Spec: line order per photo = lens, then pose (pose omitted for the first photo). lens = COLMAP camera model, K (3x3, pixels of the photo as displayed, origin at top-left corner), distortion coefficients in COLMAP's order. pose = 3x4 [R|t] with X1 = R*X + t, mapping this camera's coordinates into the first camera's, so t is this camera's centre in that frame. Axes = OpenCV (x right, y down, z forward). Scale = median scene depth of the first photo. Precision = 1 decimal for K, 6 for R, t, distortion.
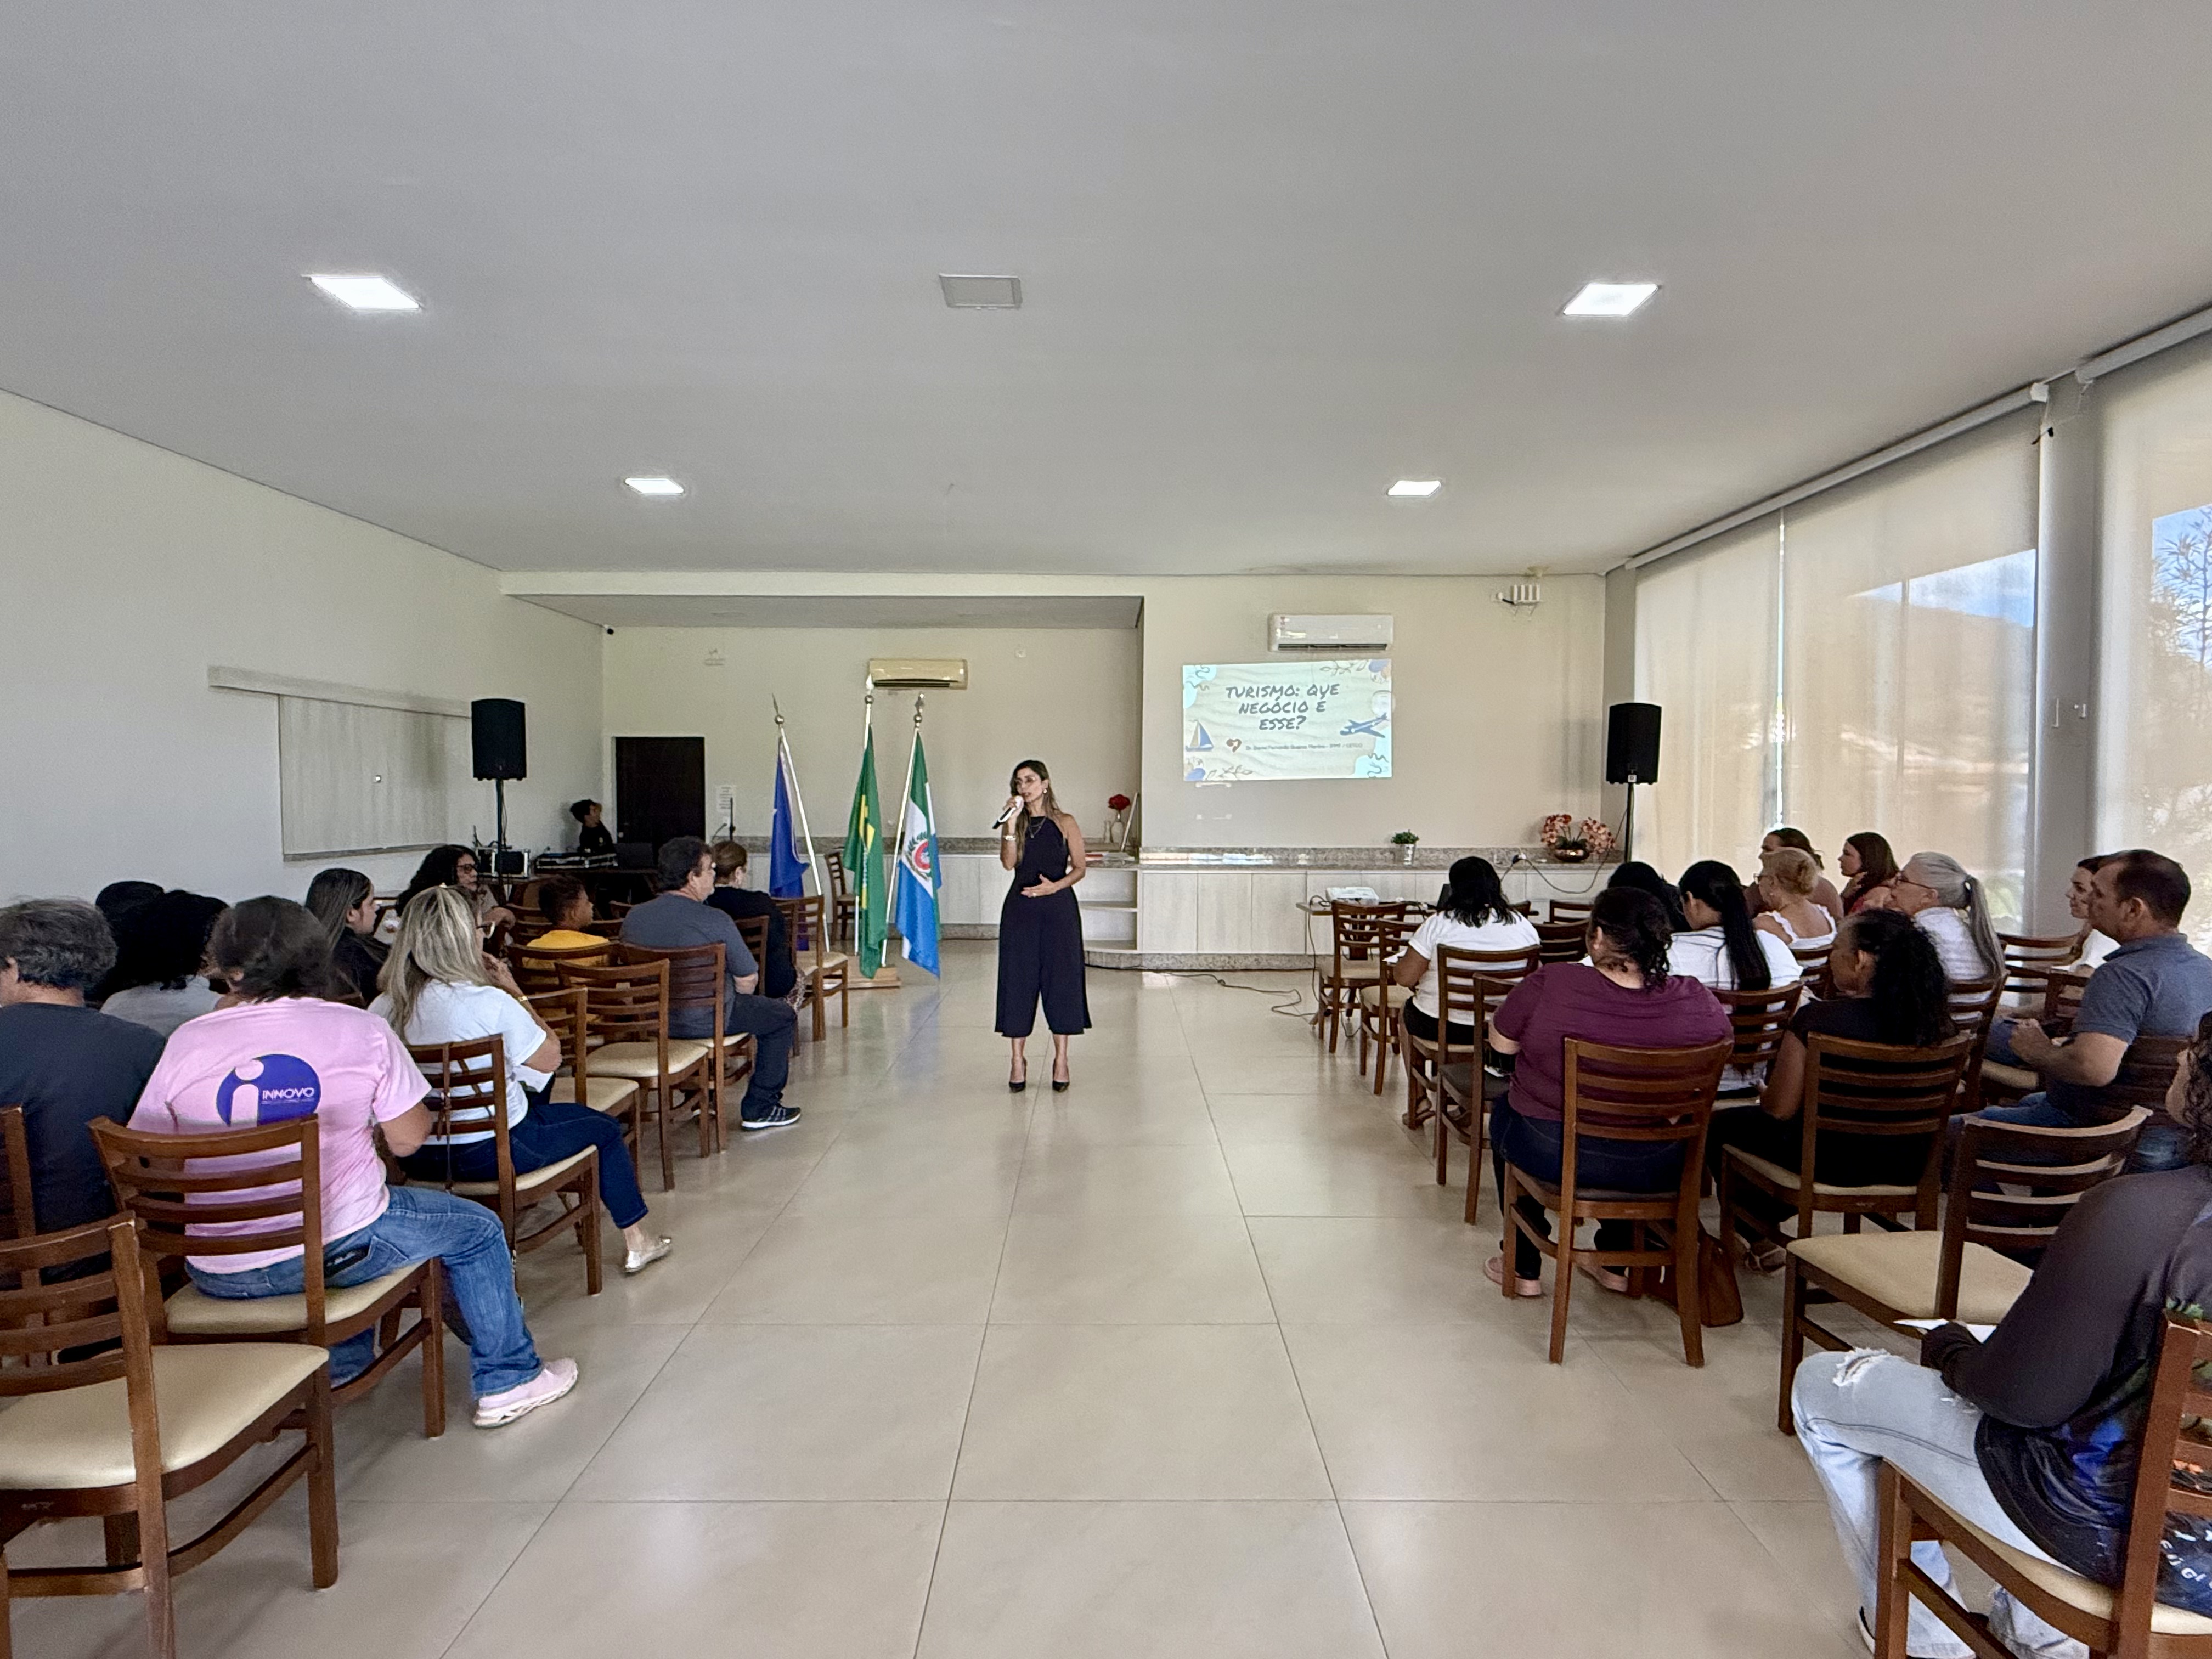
lens RADIAL K [[1173.5, 0, 1113.2], [0, 1173.5, 823.5], [0, 0, 1]] dist [0.006372, -0.001064]
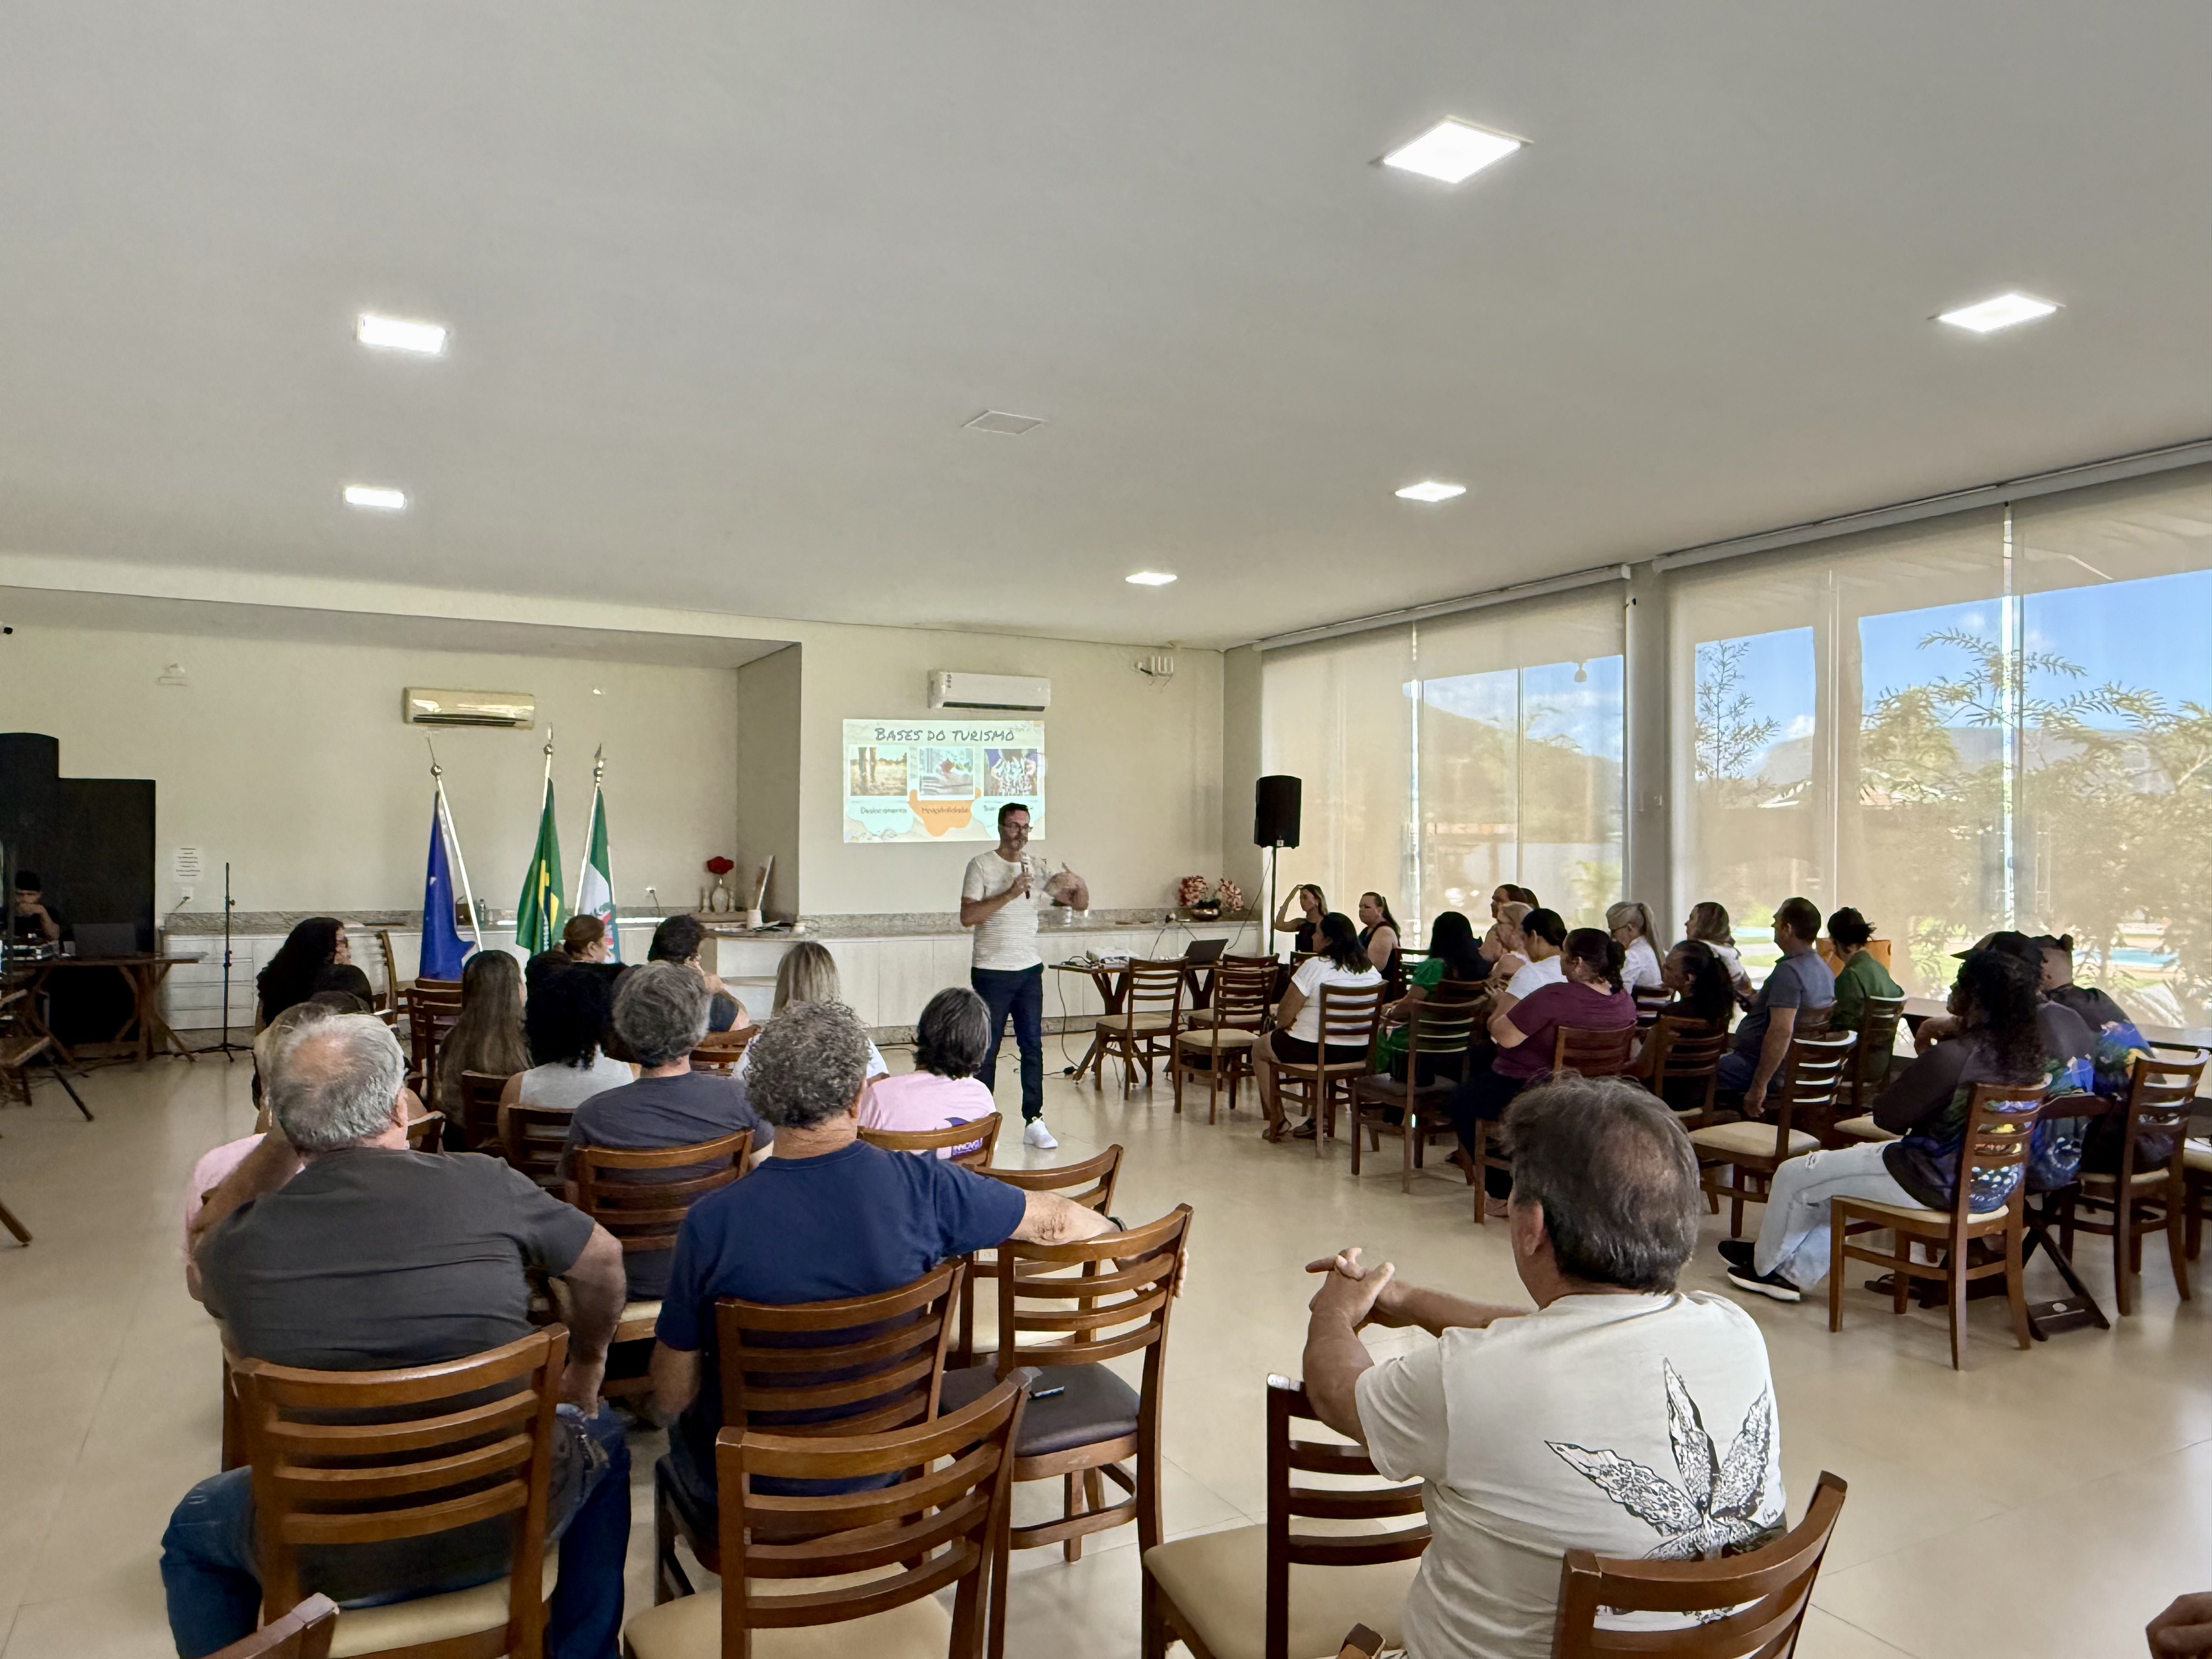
lens RADIAL K [[1471.1, 0, 1093.7], [0, 1471.1, 831.5], [0, 0, 1]] dist [-0.002734, -0.000148]
pose [[0.885248, 0.006788, 0.465069, -0.422049], [0.010567, 0.999342, -0.034701, -0.003915], [-0.464999, 0.035633, 0.884594, -0.171131]]
